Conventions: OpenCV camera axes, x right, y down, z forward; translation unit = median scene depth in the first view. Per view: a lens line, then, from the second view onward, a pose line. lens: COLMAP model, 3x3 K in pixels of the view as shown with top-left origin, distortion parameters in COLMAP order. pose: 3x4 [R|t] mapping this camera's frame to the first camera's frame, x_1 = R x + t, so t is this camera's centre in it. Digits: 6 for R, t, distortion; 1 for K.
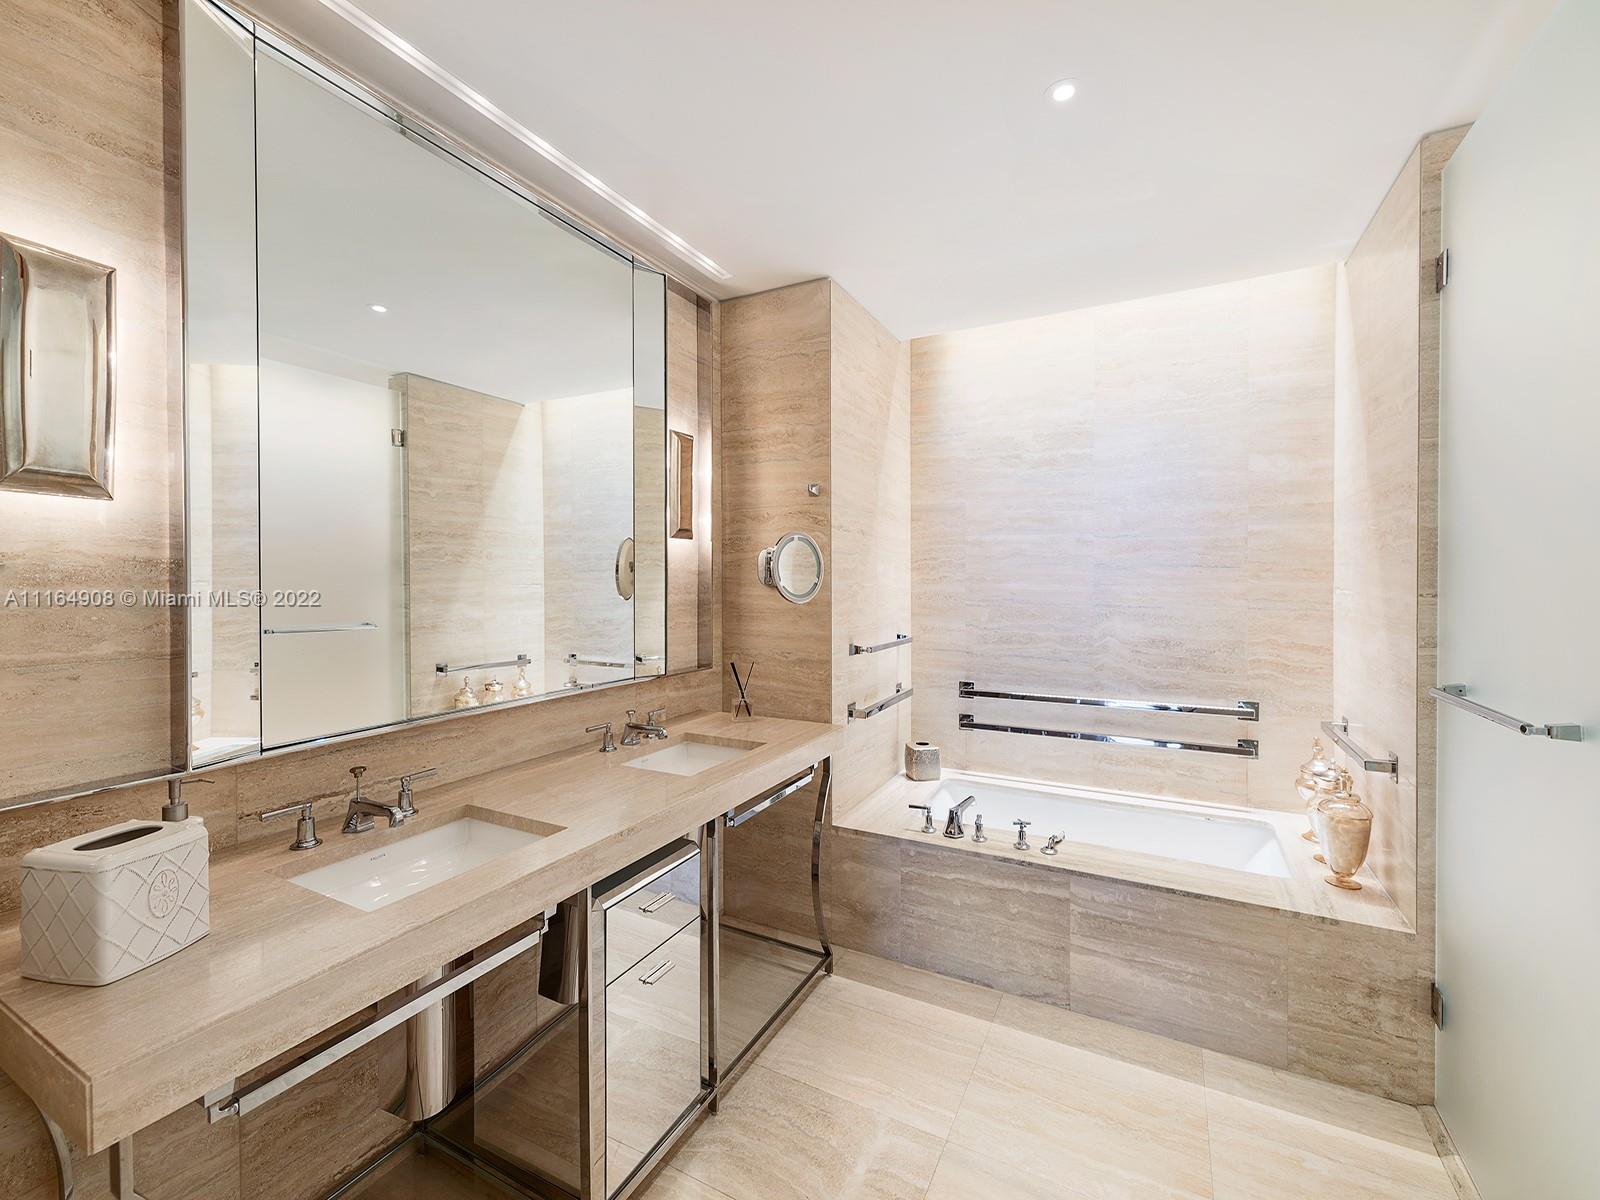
lens RADIAL K [[662.6, 0, 787.9], [0, 662.6, 587.3], [0, 0, 1]] dist [0.002229, 0.000038]
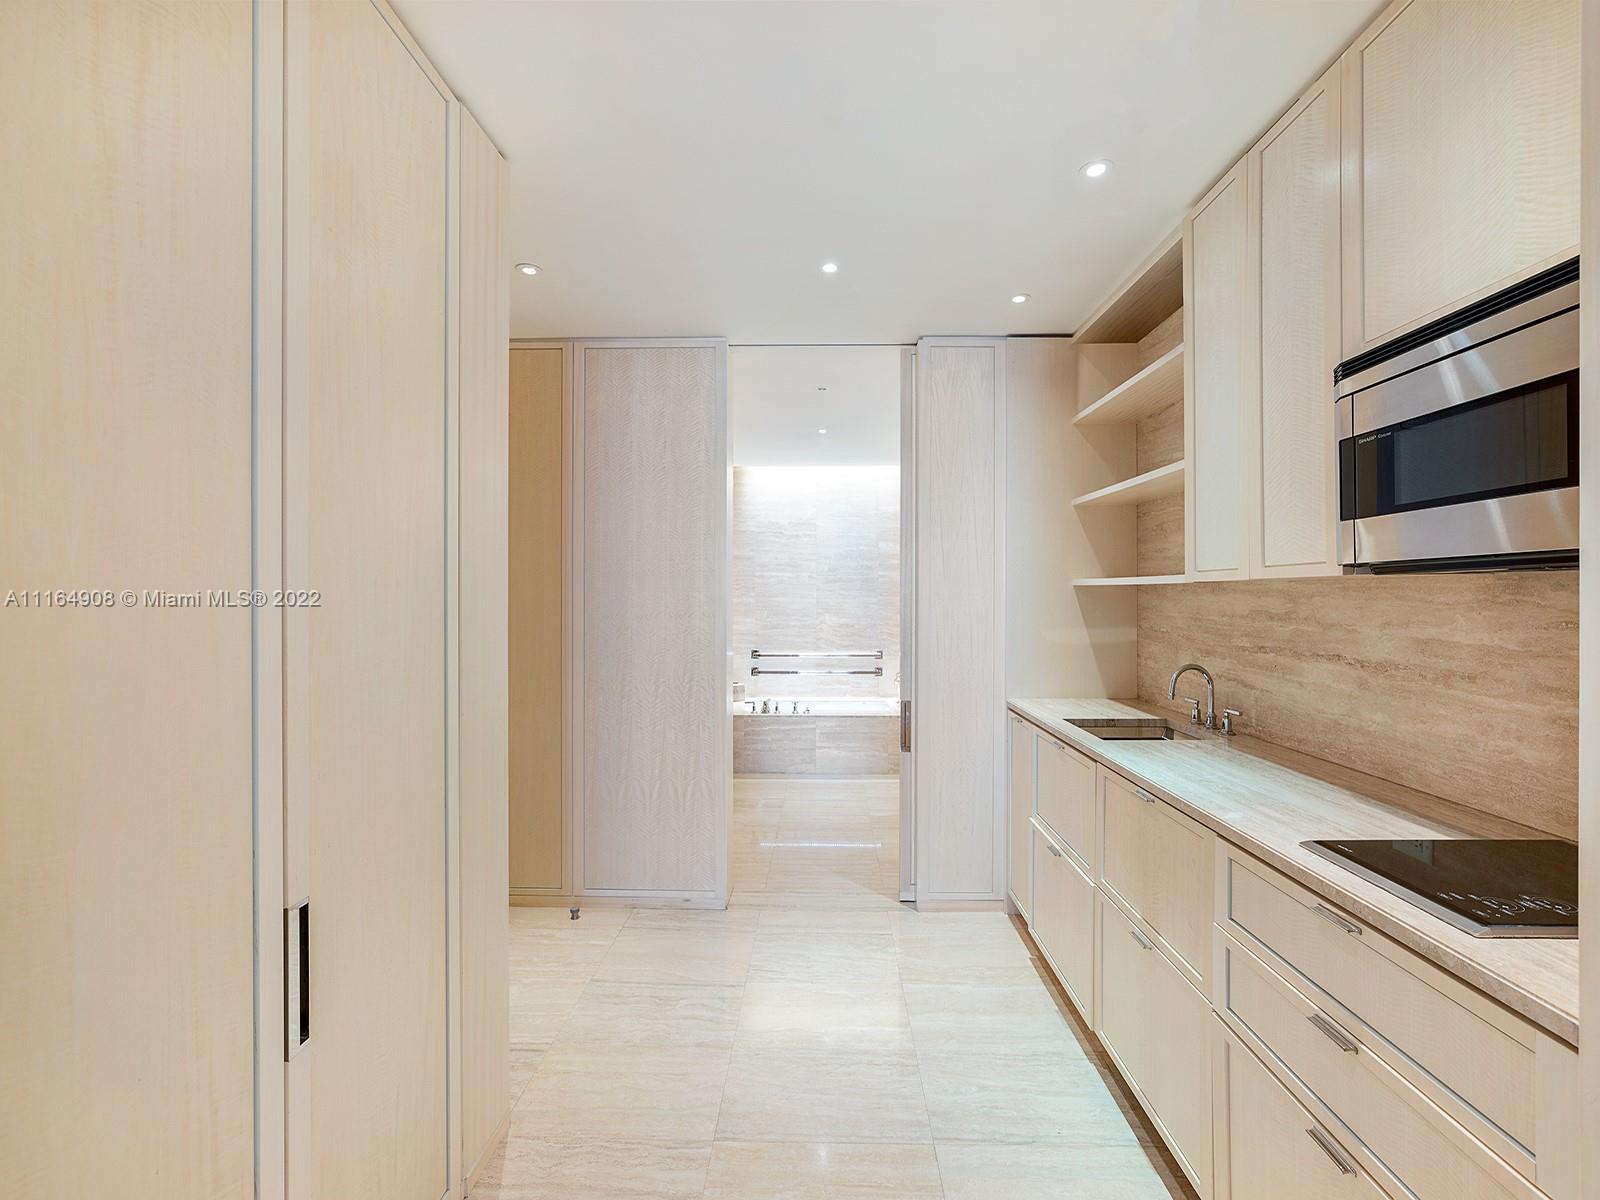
lens RADIAL K [[662.6, 0, 803.3], [0, 662.6, 598.3], [0, 0, 1]] dist [0.002229, 0.000038]
pose [[0.889407, 0.002595, 0.457109, -0.560809], [-0.000156, 0.999986, -0.005374, 0.006972], [-0.457116, 0.004708, 0.889395, -0.880063]]
